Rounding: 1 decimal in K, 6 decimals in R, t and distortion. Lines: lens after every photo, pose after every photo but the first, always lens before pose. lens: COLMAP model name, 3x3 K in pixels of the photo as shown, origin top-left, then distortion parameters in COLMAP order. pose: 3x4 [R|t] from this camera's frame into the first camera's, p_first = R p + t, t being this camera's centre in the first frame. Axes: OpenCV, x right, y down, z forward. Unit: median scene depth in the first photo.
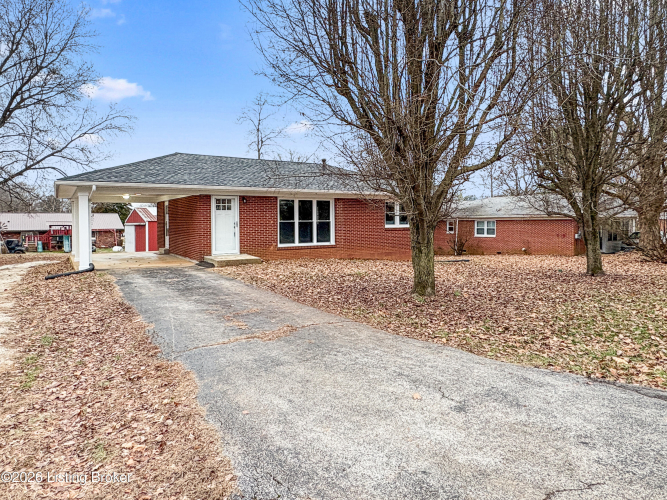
lens RADIAL K [[425.8, 0, 332.8], [0, 425.8, 226.8], [0, 0, 1]] dist [-0.002214, 0.000835]
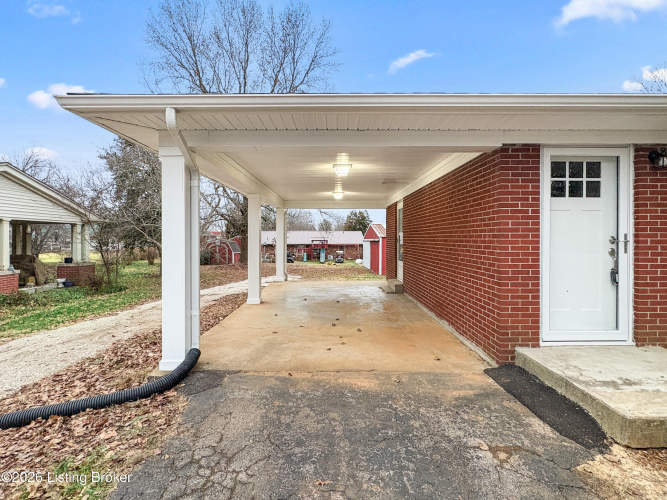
lens RADIAL K [[333.2, 0, 334.2], [0, 333.2, 240.4], [0, 0, 1]] dist [-0.001142, -0.000423]
pose [[0.843007, 0.010929, -0.537792, -0.237881], [-0.014720, 0.999888, -0.002754, -0.003963], [0.537701, 0.010238, 0.843073, 0.610308]]
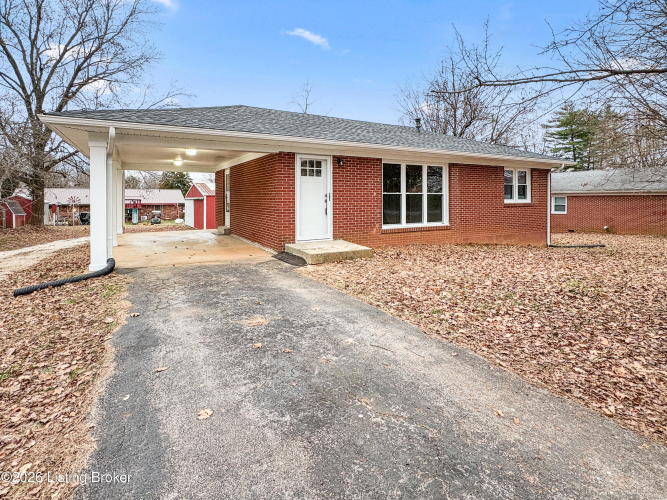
lens RADIAL K [[341.5, 0, 332.5], [0, 341.5, 198.0], [0, 0, 1]] dist [0.002342, 0.000198]
pose [[0.998320, 0.004497, -0.057765, -0.165053], [-0.005239, 0.999906, -0.012690, 0.002479], [0.057702, 0.012971, 0.998250, 0.391201]]
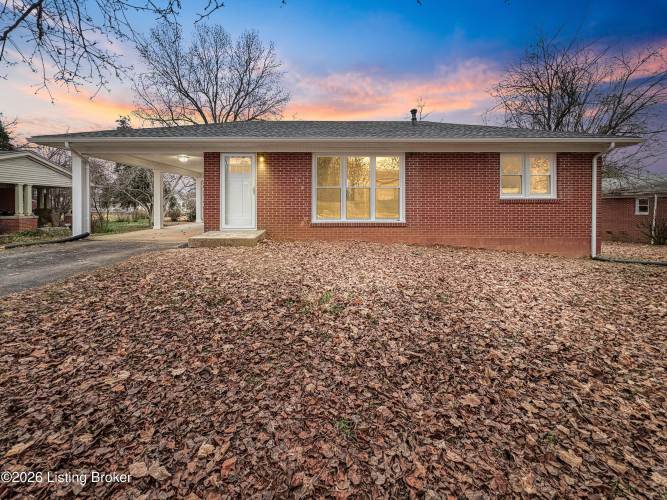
lens RADIAL K [[278.2, 0, 332.8], [0, 278.2, 209.5], [0, 0, 1]] dist [-0.000538, -0.000017]
pose [[0.850106, 0.016194, -0.526363, 0.137178], [-0.014062, 0.999869, 0.008051, 0.019421], [0.526424, 0.000558, 0.850222, 0.572354]]
